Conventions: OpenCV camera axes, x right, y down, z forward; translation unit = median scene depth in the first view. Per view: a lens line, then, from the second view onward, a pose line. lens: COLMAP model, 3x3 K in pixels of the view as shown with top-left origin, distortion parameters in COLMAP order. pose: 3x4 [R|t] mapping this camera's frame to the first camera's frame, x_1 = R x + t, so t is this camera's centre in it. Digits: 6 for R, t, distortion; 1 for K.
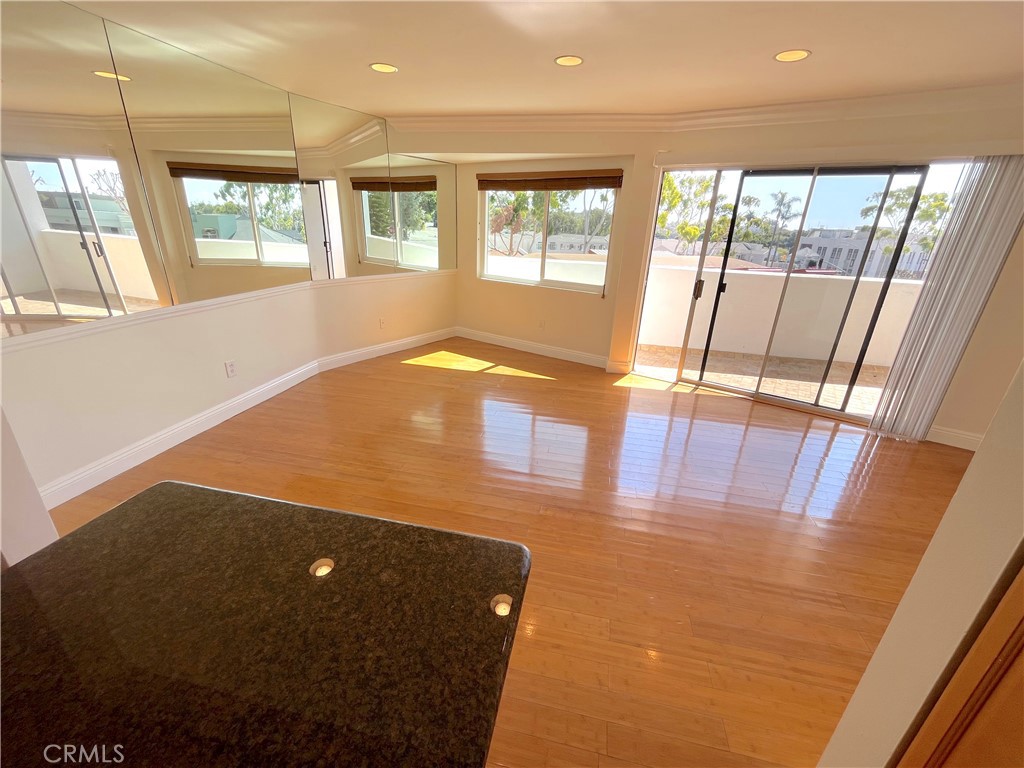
lens RADIAL K [[421.0, 0, 512.7], [0, 421.0, 387.1], [0, 0, 1]] dist [-0.002554, 0.000229]
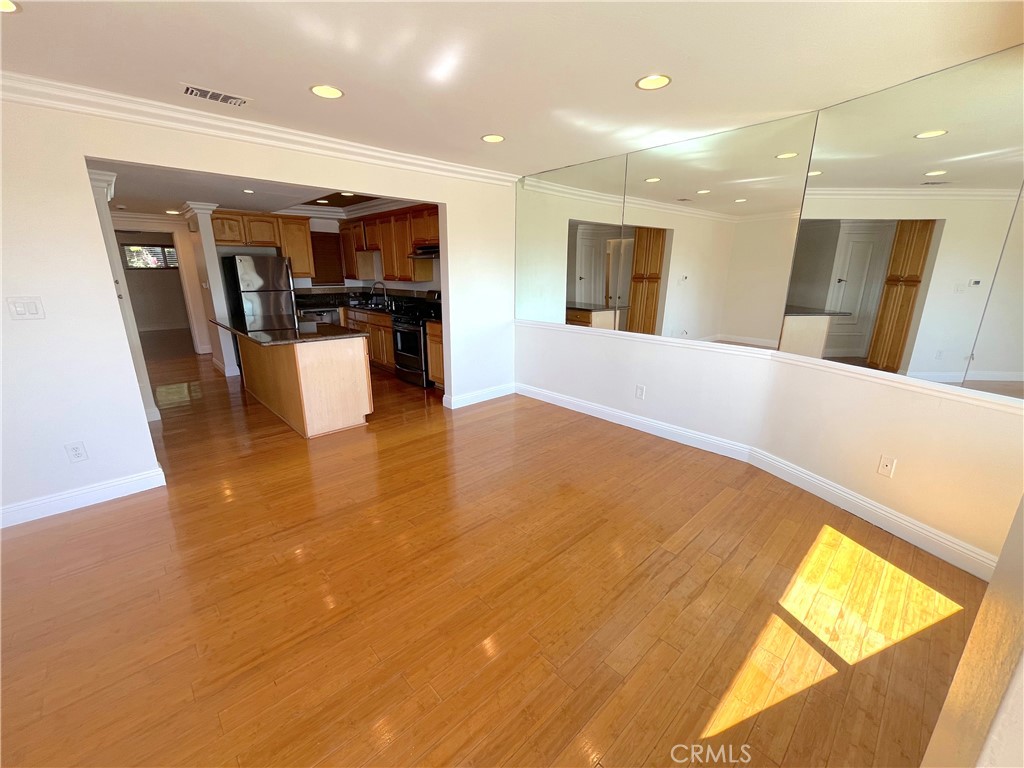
lens RADIAL K [[421.0, 0, 509.1], [0, 421.0, 383.4], [0, 0, 1]] dist [-0.002554, 0.000229]
pose [[-0.569810, 0.176210, -0.802662, 0.353534], [-0.324933, 0.848832, 0.417017, -0.309124], [0.754808, 0.498432, -0.426417, 0.846550]]
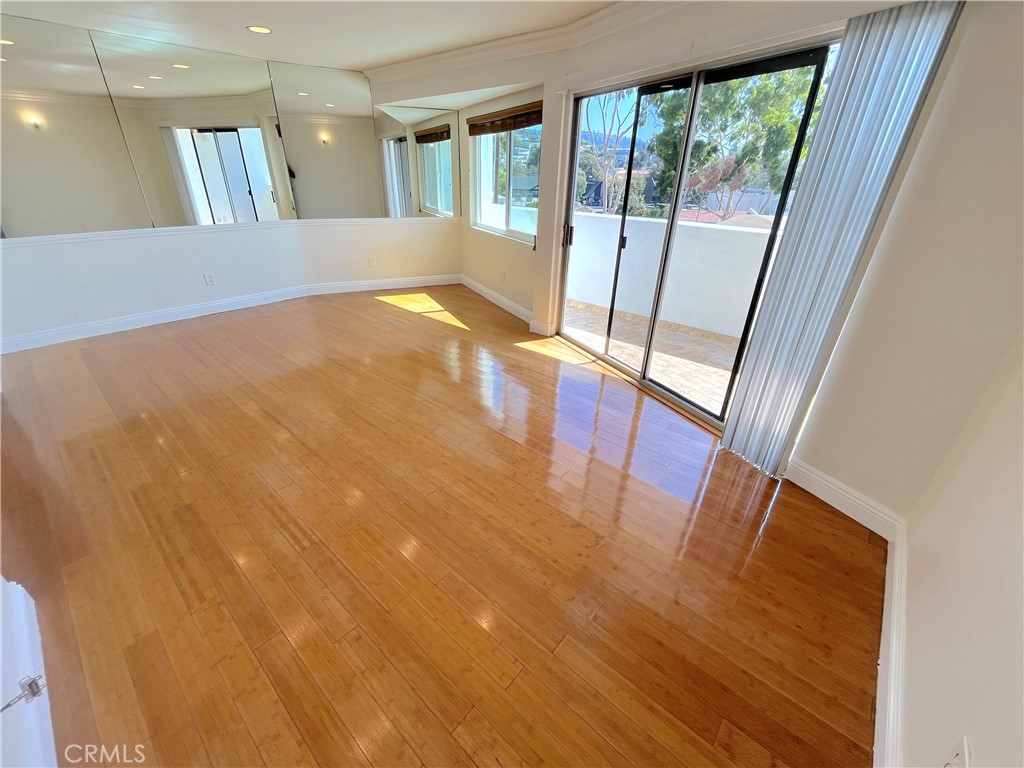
lens RADIAL K [[421.0, 0, 512.1], [0, 421.0, 387.8], [0, 0, 1]] dist [-0.002554, 0.000229]
pose [[0.874078, 0.204889, -0.440463, 0.622627], [-0.167087, 0.978184, 0.123442, -0.021560], [0.456146, -0.034302, 0.889244, 0.142653]]
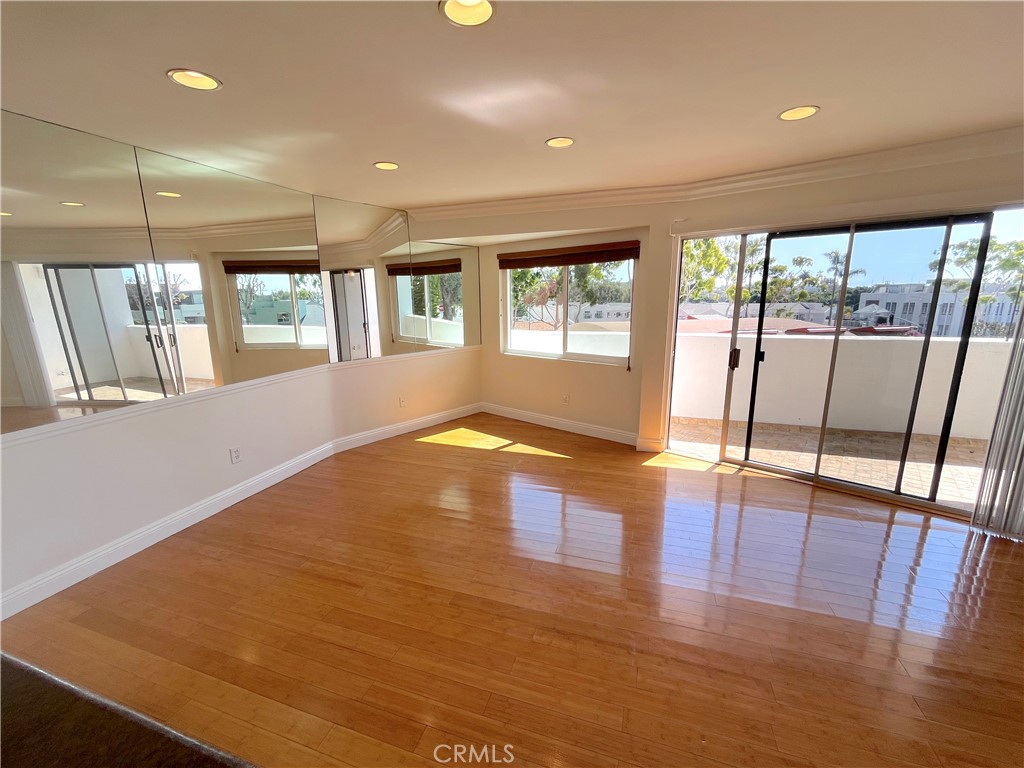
lens RADIAL K [[421.0, 0, 511.6], [0, 421.0, 385.2], [0, 0, 1]] dist [-0.002554, 0.000229]
pose [[0.992207, -0.025869, -0.121883, 0.069345], [0.005593, 0.986471, -0.163841, -0.027221], [0.124472, 0.161883, 0.978928, 0.058664]]
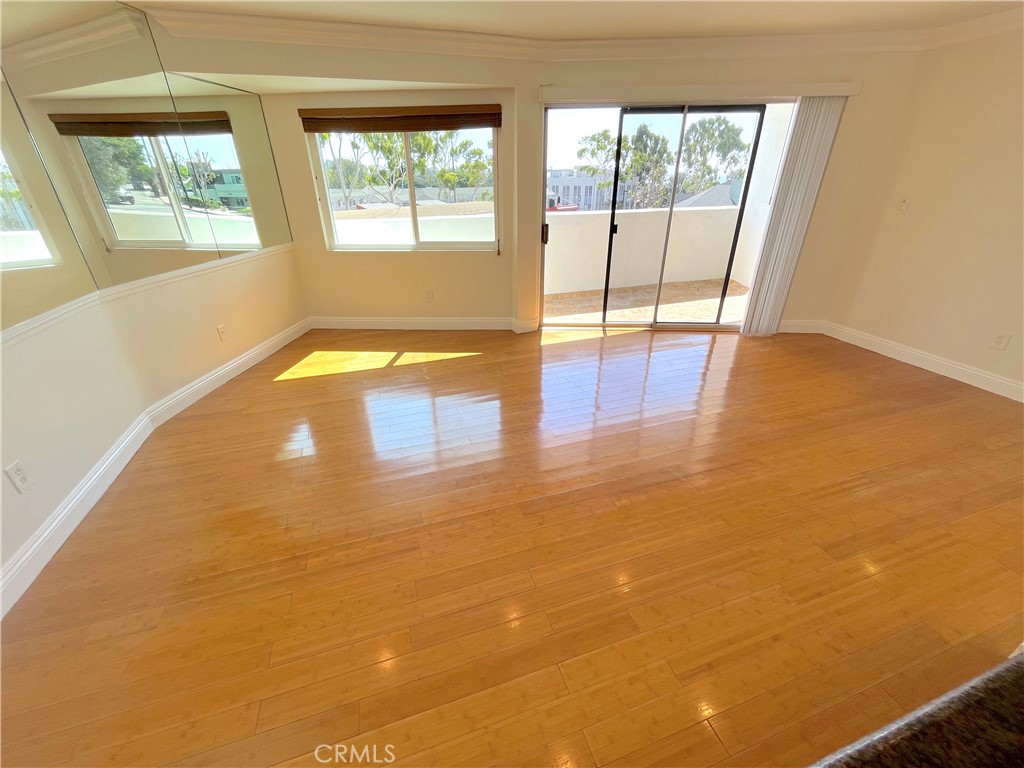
lens RADIAL K [[421.0, 0, 512.2], [0, 421.0, 385.6], [0, 0, 1]] dist [-0.002554, 0.000229]
pose [[0.860619, -0.267653, 0.433240, -0.226484], [0.224524, 0.963019, 0.148938, -0.065744], [-0.457082, -0.030906, 0.888887, 0.161245]]
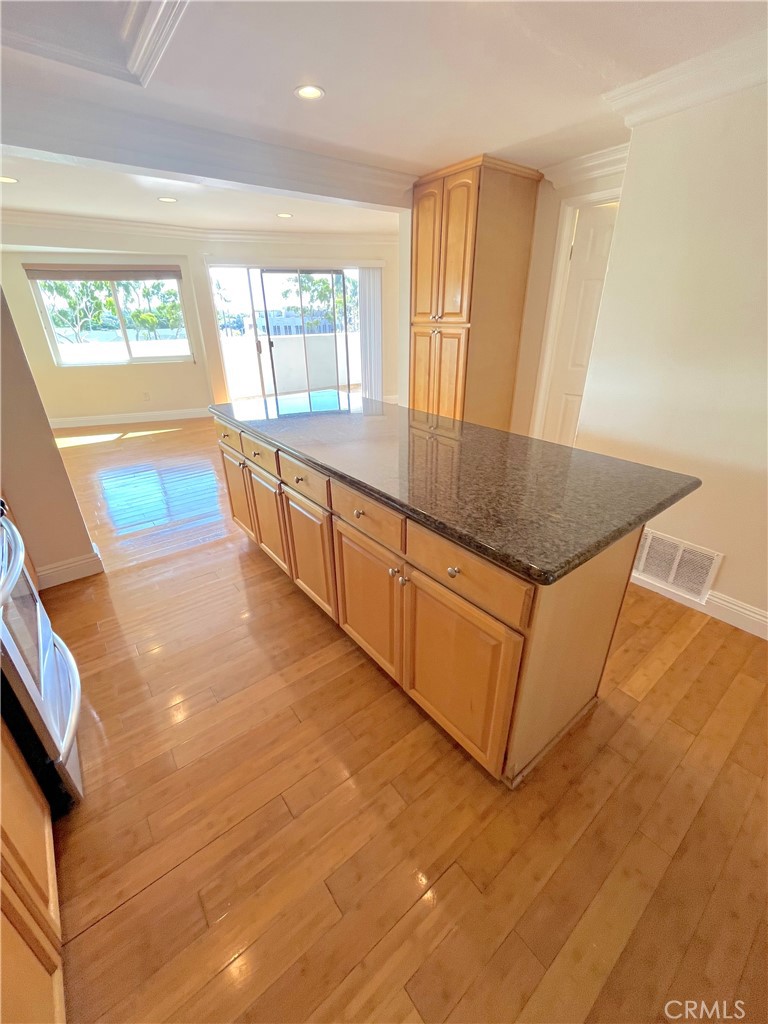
lens RADIAL K [[421.0, 0, 389.1], [0, 421.0, 512.9], [0, 0, 1]] dist [-0.002554, 0.000229]
pose [[0.634069, -0.371245, 0.678331, -0.469138], [0.315850, 0.925044, 0.211029, 0.137429], [-0.705830, 0.080444, 0.703799, -0.337684]]
